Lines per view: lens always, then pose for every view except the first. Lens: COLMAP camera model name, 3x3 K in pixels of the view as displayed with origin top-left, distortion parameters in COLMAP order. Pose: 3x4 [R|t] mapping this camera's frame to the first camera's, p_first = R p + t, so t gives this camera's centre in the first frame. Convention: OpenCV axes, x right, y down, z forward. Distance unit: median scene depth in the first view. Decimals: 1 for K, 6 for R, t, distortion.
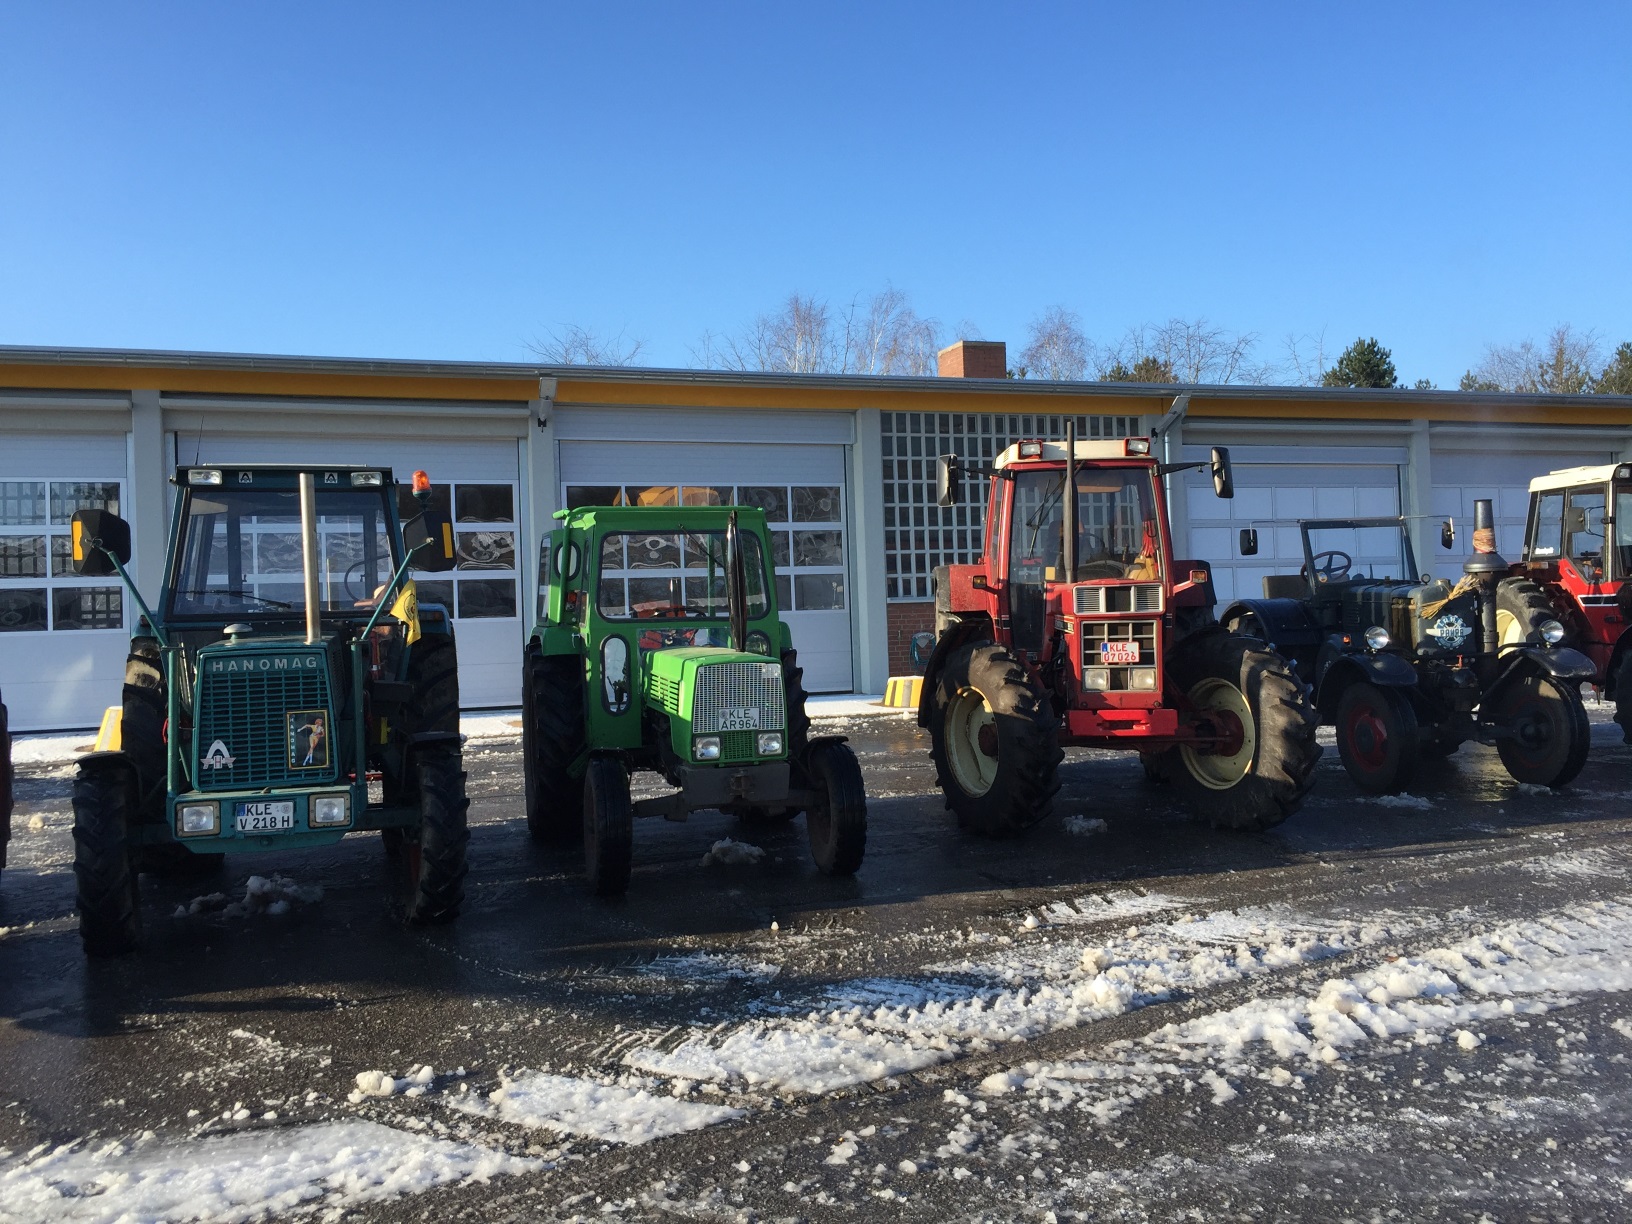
lens RADIAL K [[1406.5, 0, 798.0], [0, 1406.5, 604.6], [0, 0, 1]] dist [0.098062, -0.132472]
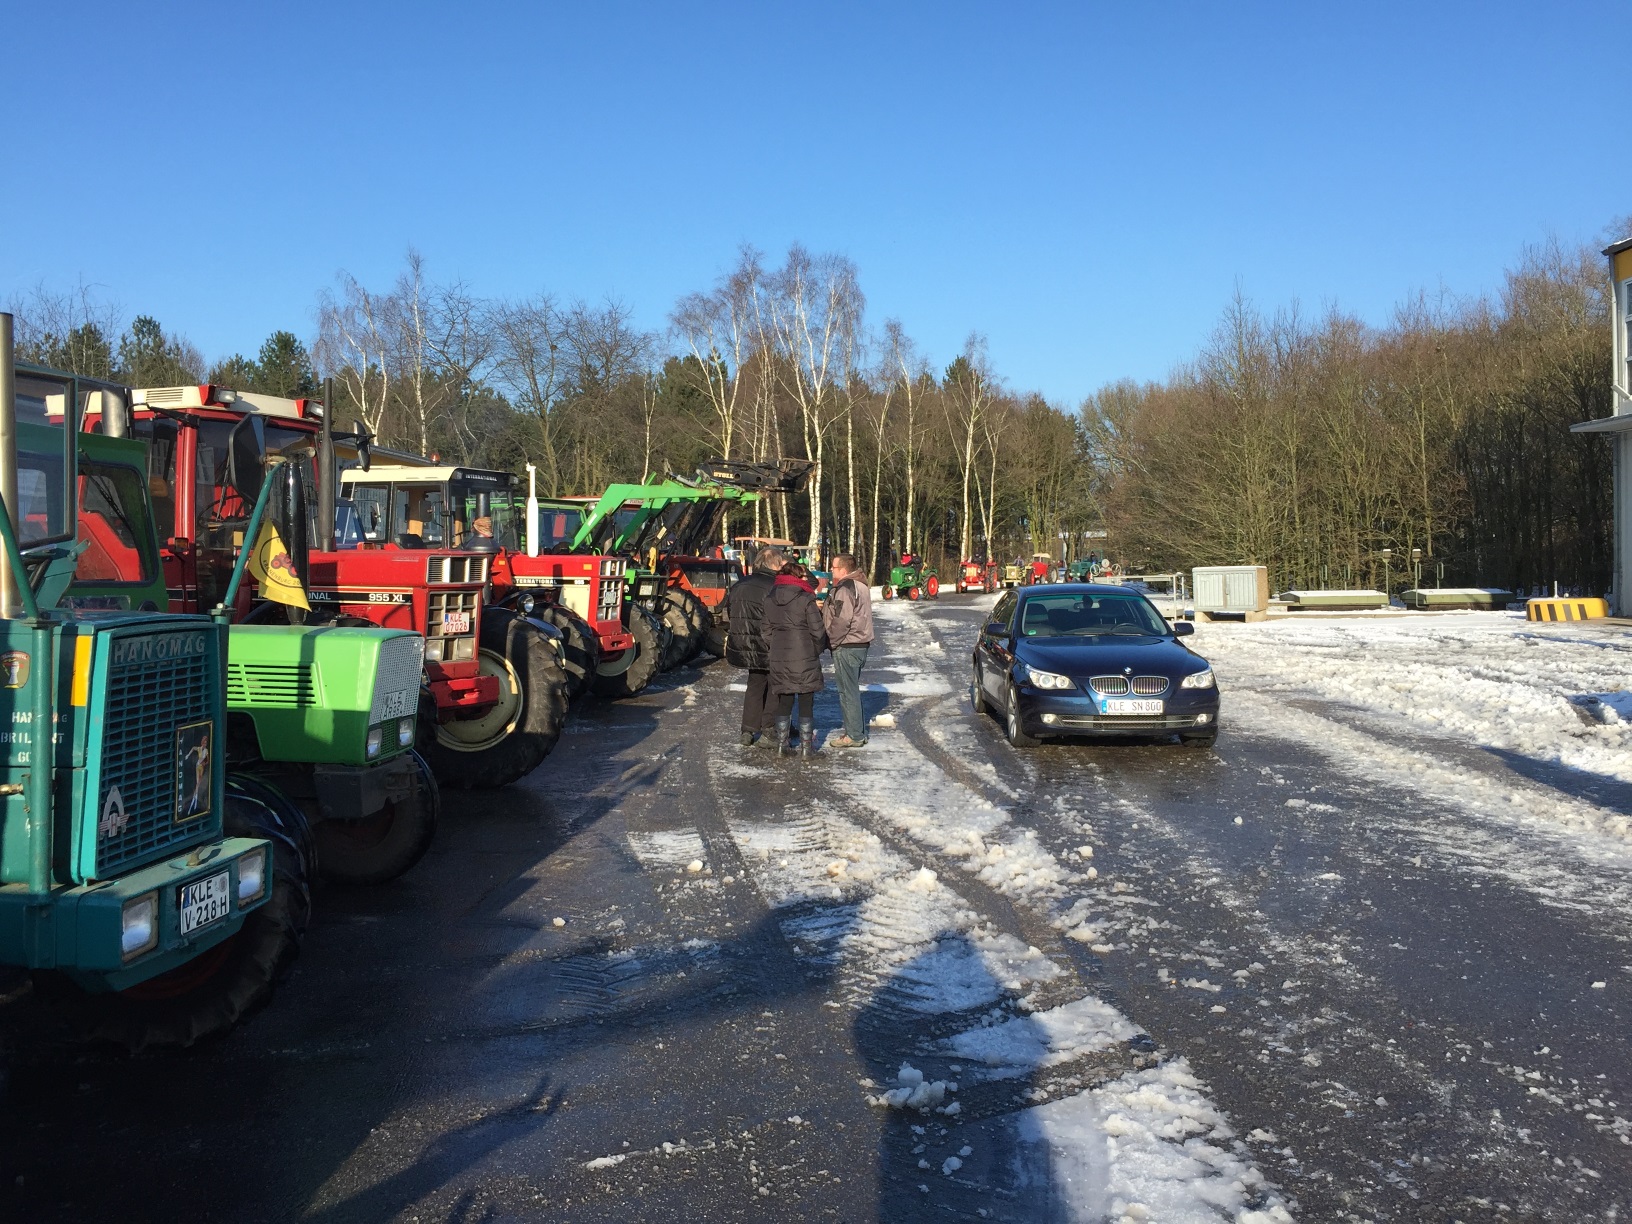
lens RADIAL K [[1406.5, 0, 798.0], [0, 1406.5, 604.6], [0, 0, 1]] dist [0.098062, -0.132472]
pose [[0.368069, -0.003184, 0.929793, -0.835018], [-0.004866, 0.999974, 0.005351, 0.019711], [-0.929786, -0.006494, 0.368044, 0.548012]]
